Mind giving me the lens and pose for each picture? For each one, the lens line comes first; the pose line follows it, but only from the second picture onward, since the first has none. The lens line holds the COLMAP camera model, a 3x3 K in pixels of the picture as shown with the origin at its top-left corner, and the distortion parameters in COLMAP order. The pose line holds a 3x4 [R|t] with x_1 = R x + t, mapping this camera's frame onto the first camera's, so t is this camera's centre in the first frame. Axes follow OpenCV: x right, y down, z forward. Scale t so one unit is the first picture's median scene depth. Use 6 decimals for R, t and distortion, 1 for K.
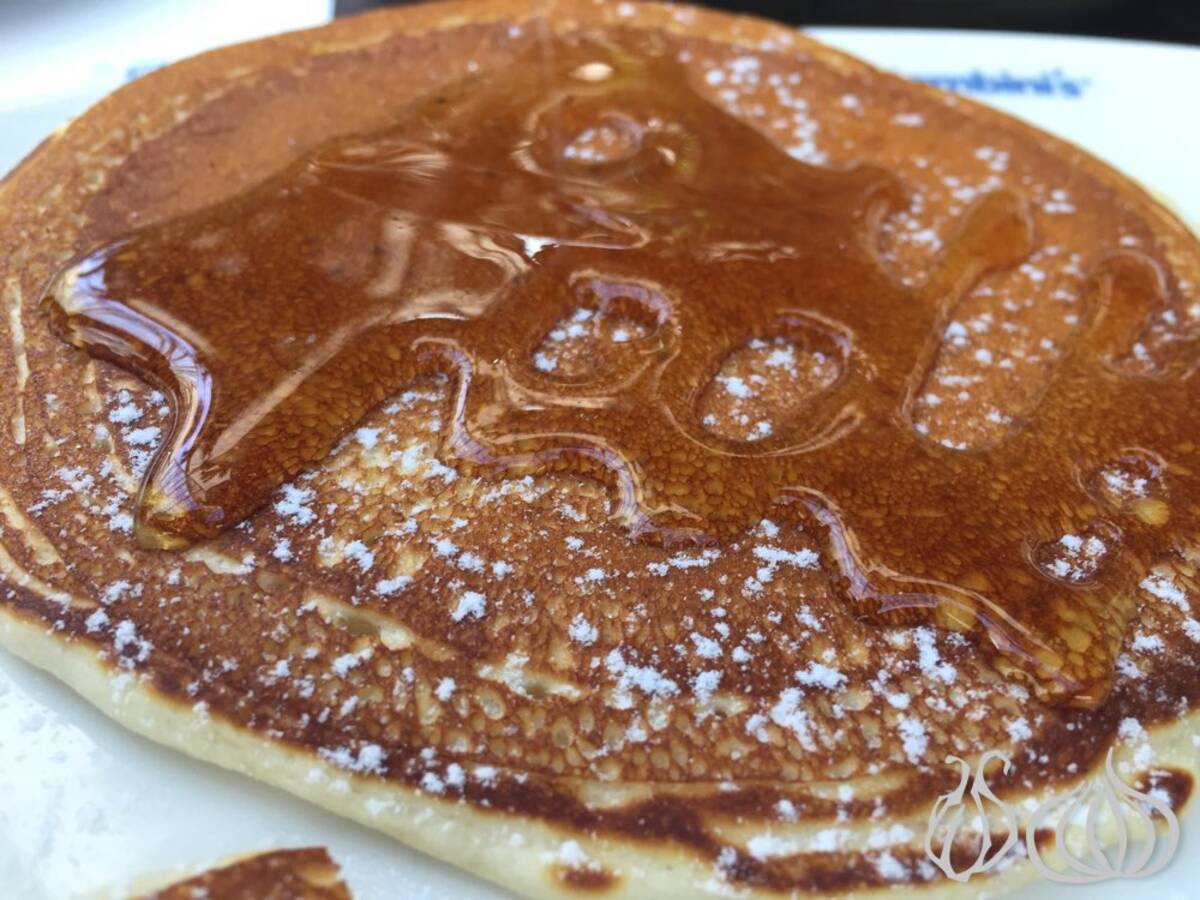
lens RADIAL K [[1029.3, 0, 603.1], [0, 1029.3, 452.1], [0, 0, 1]] dist [-0.005625, -0.010096]
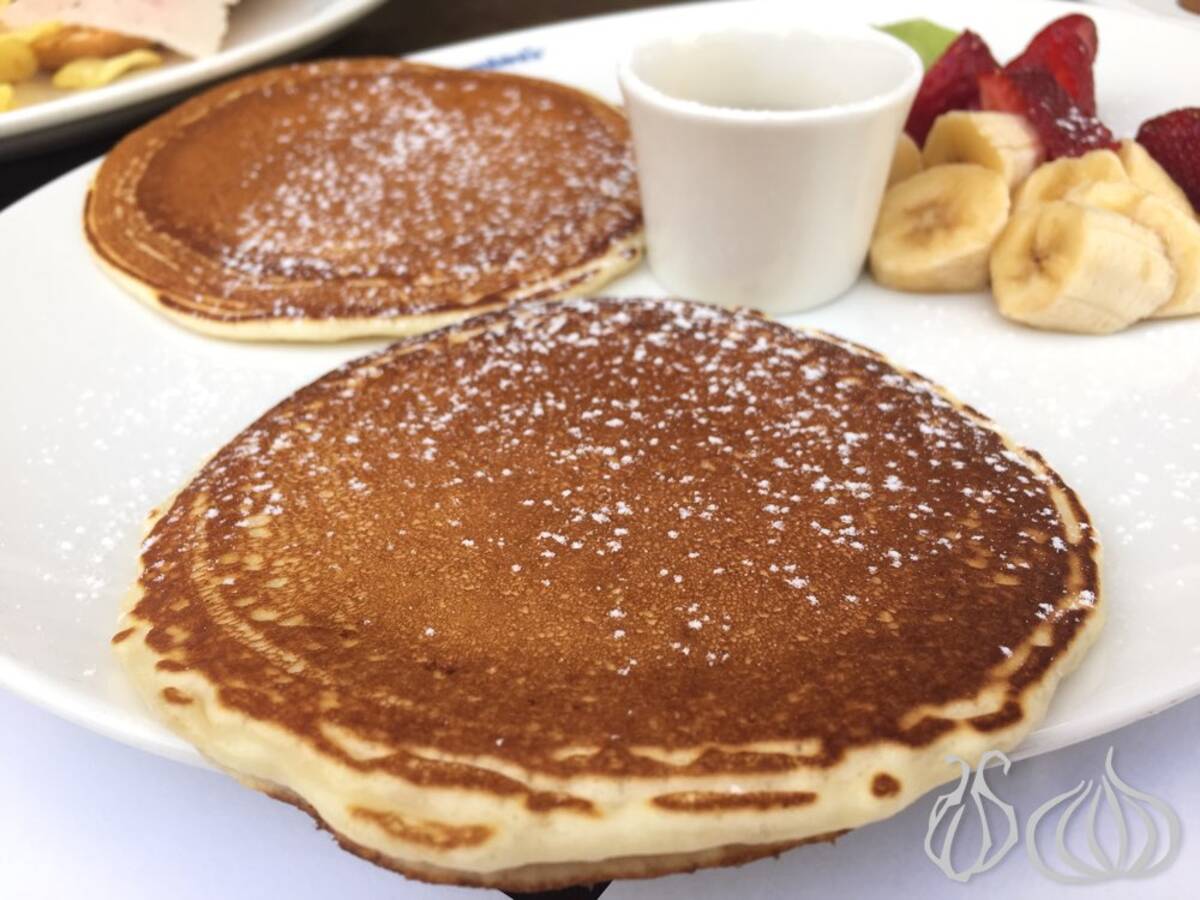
lens RADIAL K [[1029.3, 0, 598.4], [0, 1029.3, 447.9], [0, 0, 1]] dist [-0.005625, -0.010096]
pose [[0.882245, -0.345788, 0.319492, -0.763826], [0.353641, 0.934722, 0.035113, 0.739449], [-0.310778, 0.082007, 0.946938, -1.942105]]
